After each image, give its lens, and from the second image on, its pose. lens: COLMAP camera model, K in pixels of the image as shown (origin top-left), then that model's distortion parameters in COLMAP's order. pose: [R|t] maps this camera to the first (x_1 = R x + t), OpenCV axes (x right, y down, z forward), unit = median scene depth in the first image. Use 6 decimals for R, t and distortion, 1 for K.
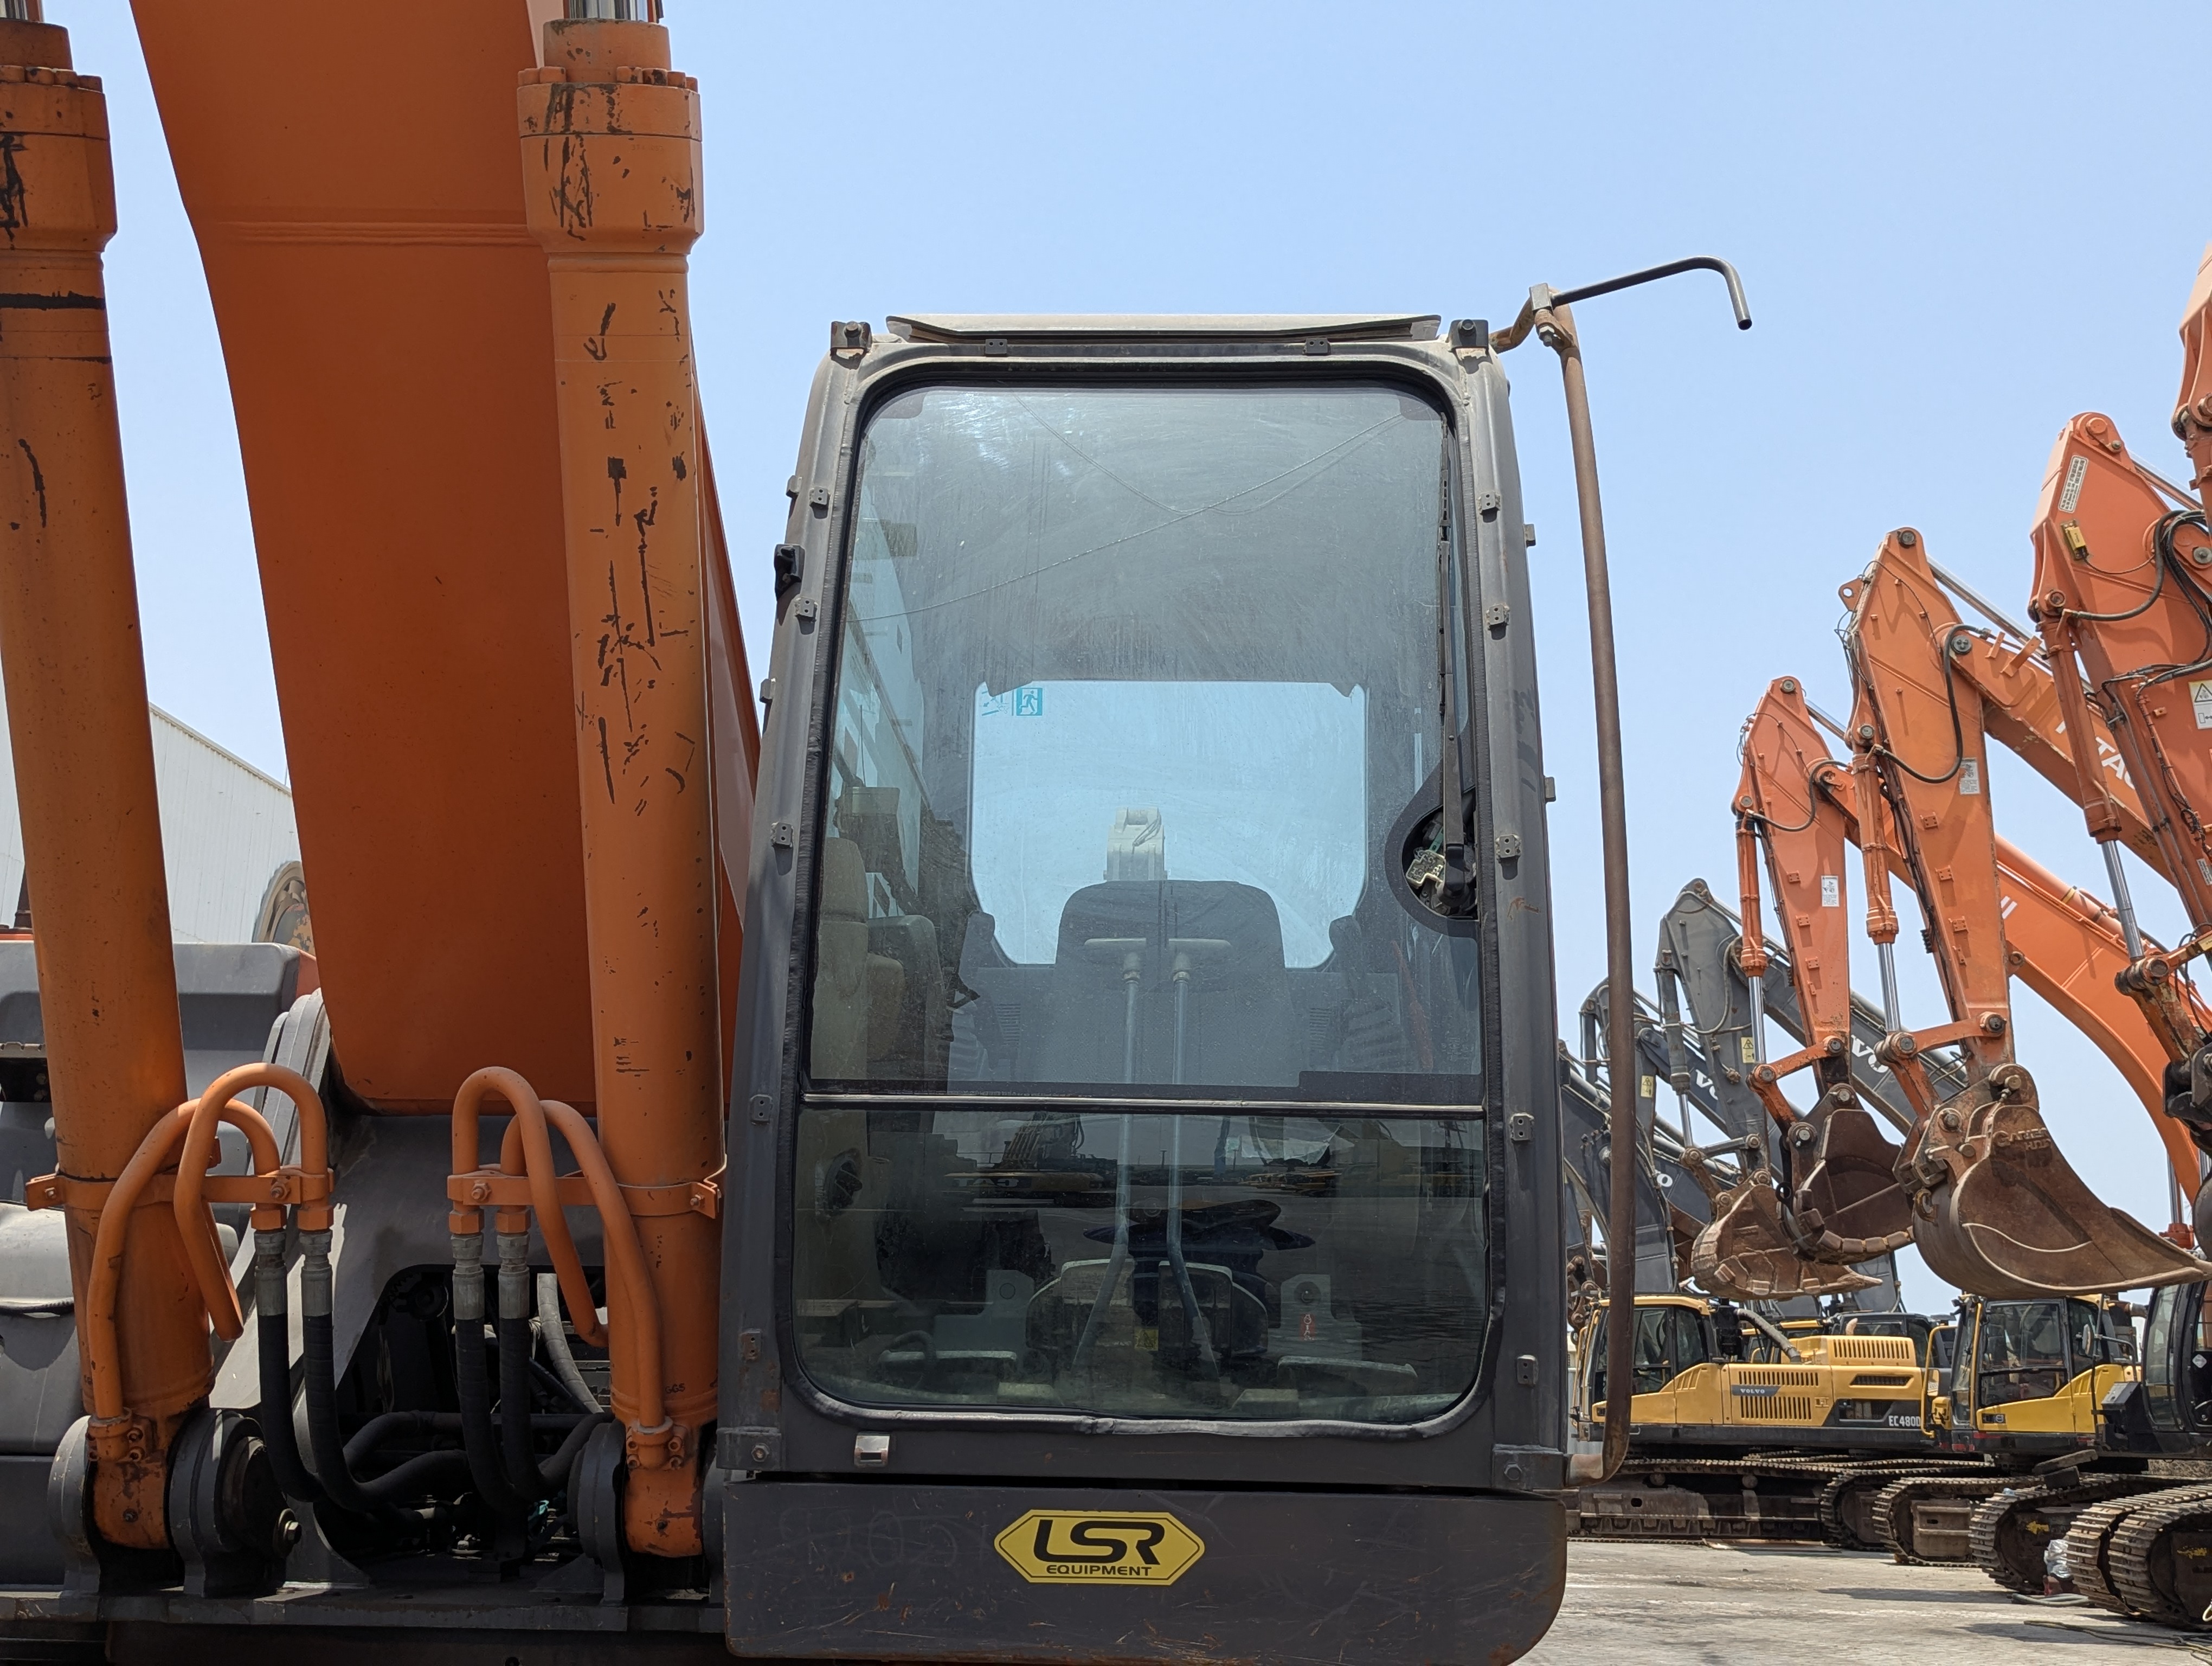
lens RADIAL K [[2117.1, 0, 1106.0], [0, 2117.1, 833.0], [0, 0, 1]] dist [0.053275, -0.020053]
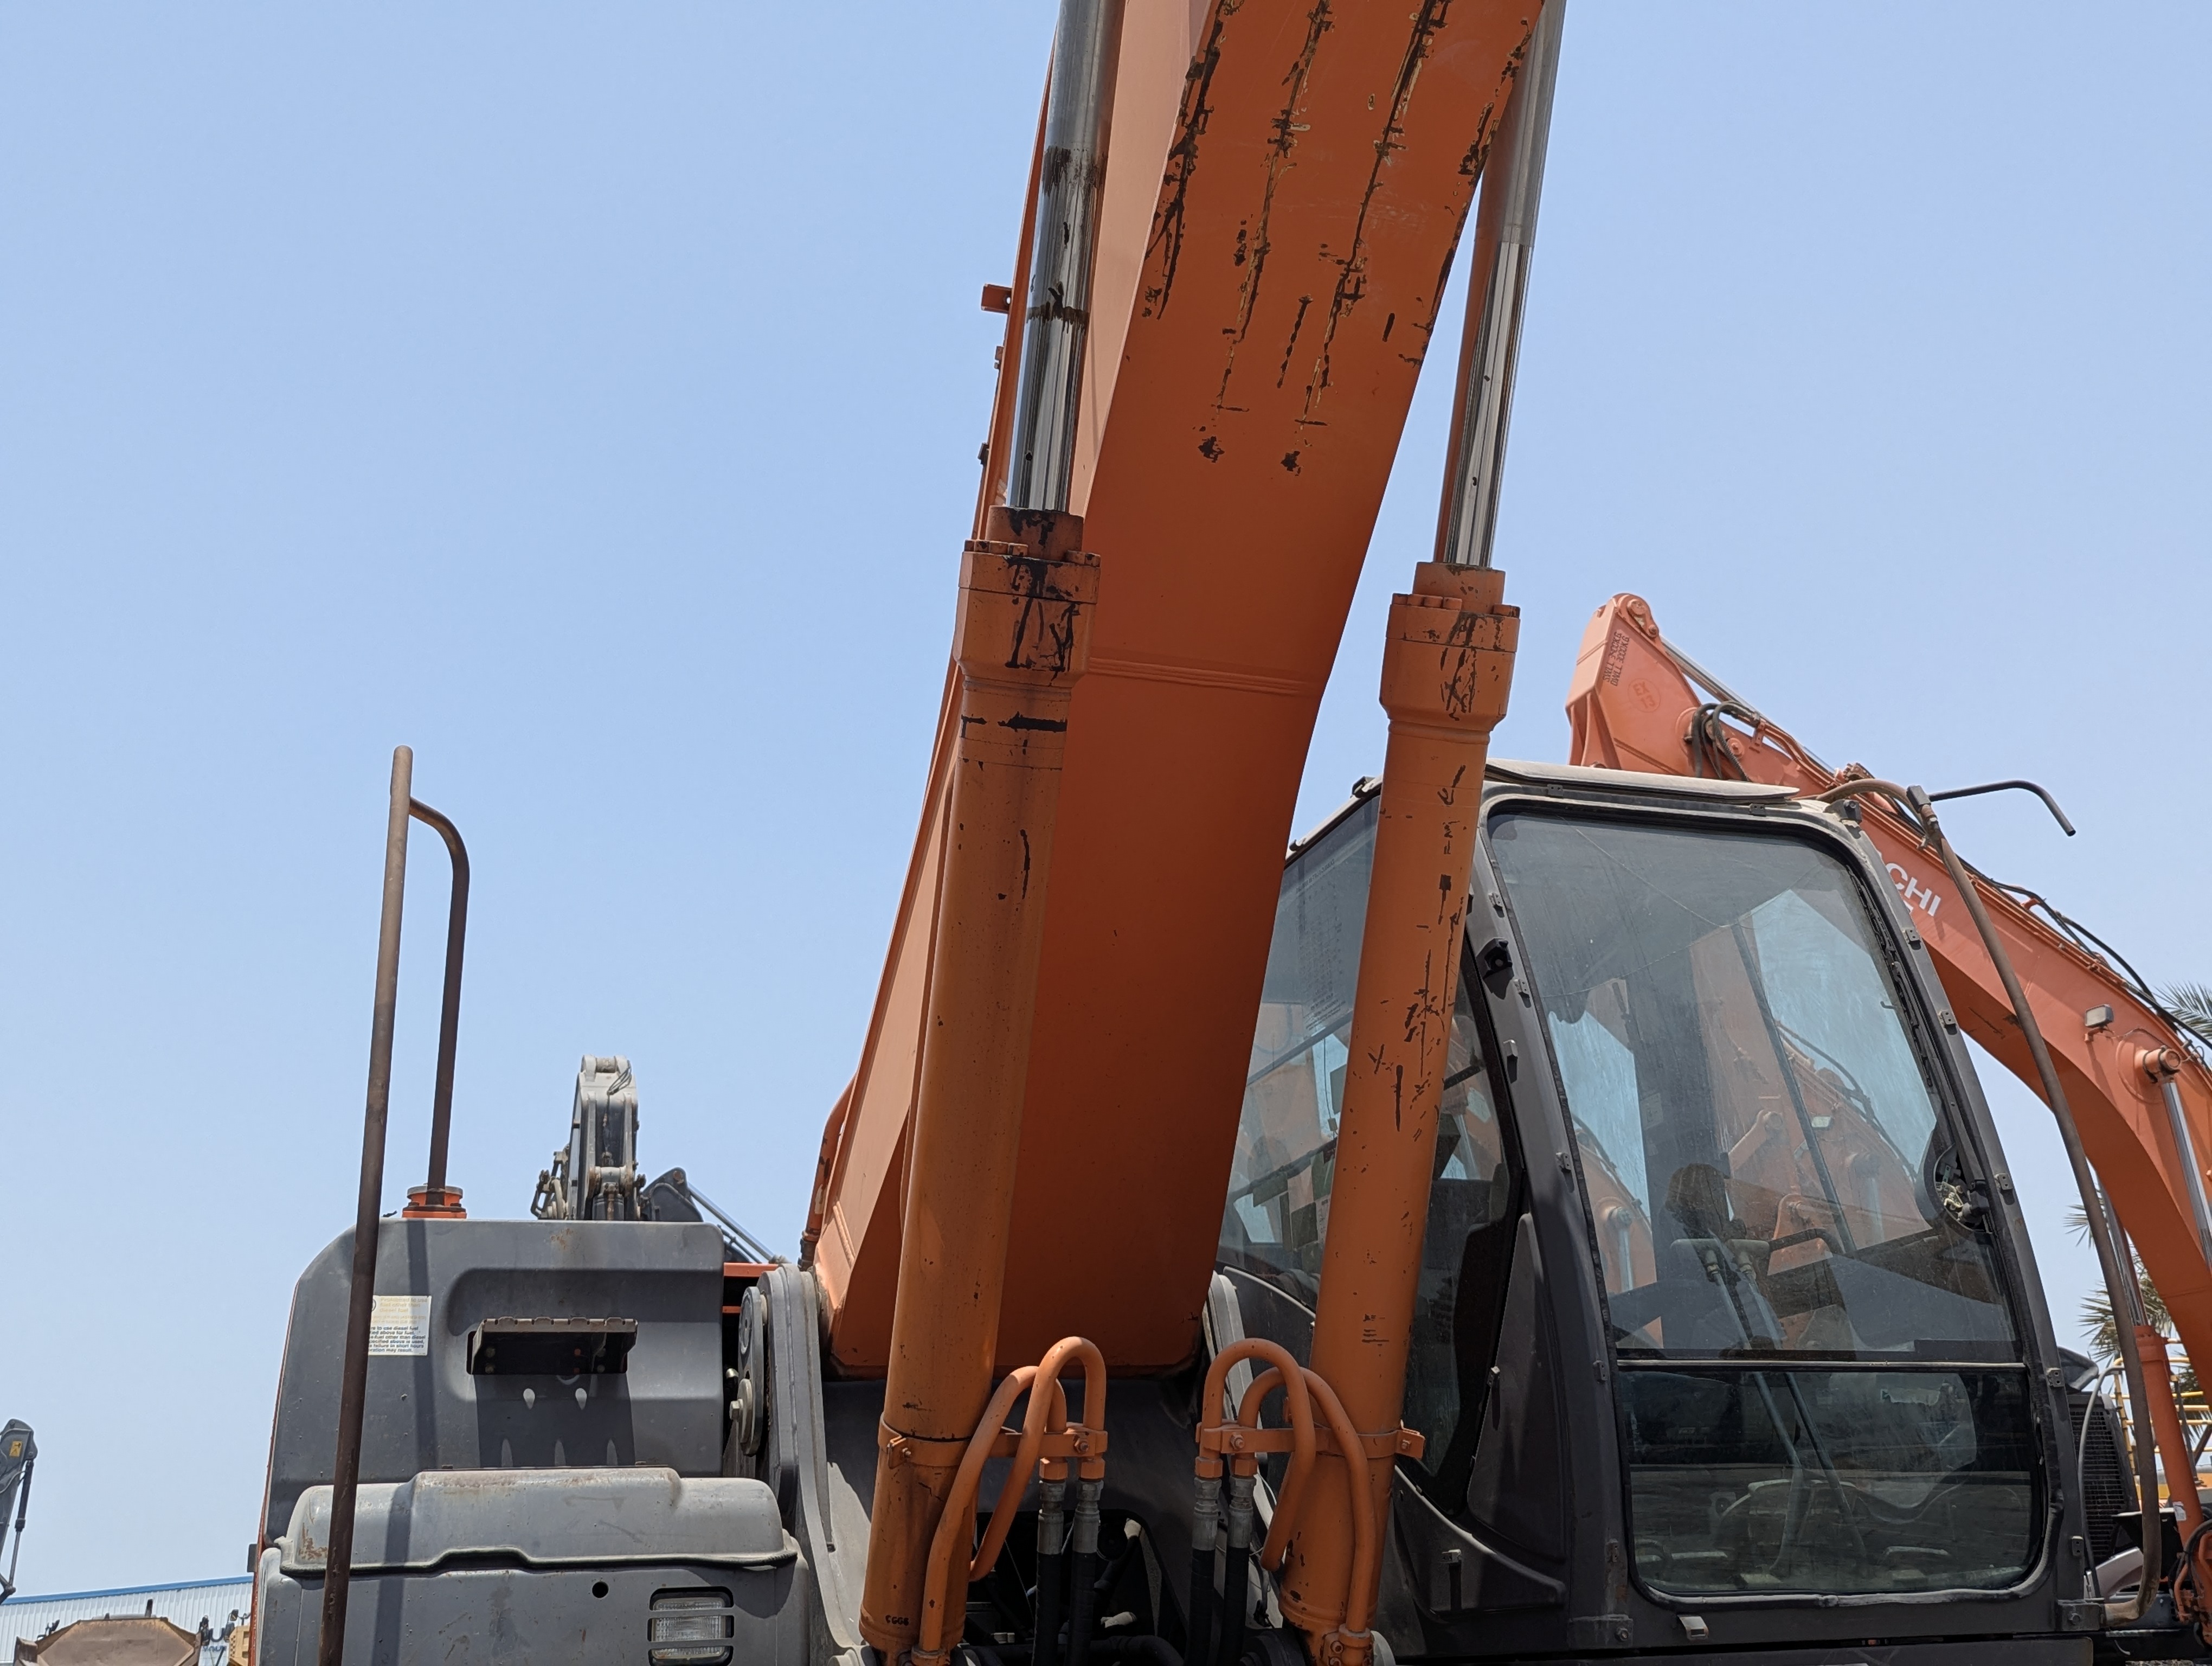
lens RADIAL K [[2117.1, 0, 1106.0], [0, 2117.1, 833.0], [0, 0, 1]] dist [0.053275, -0.020053]
pose [[0.929104, 0.072854, 0.362571, -0.934330], [-0.031759, 0.992500, -0.118048, -0.038314], [-0.368452, 0.098164, 0.924450, -0.165222]]
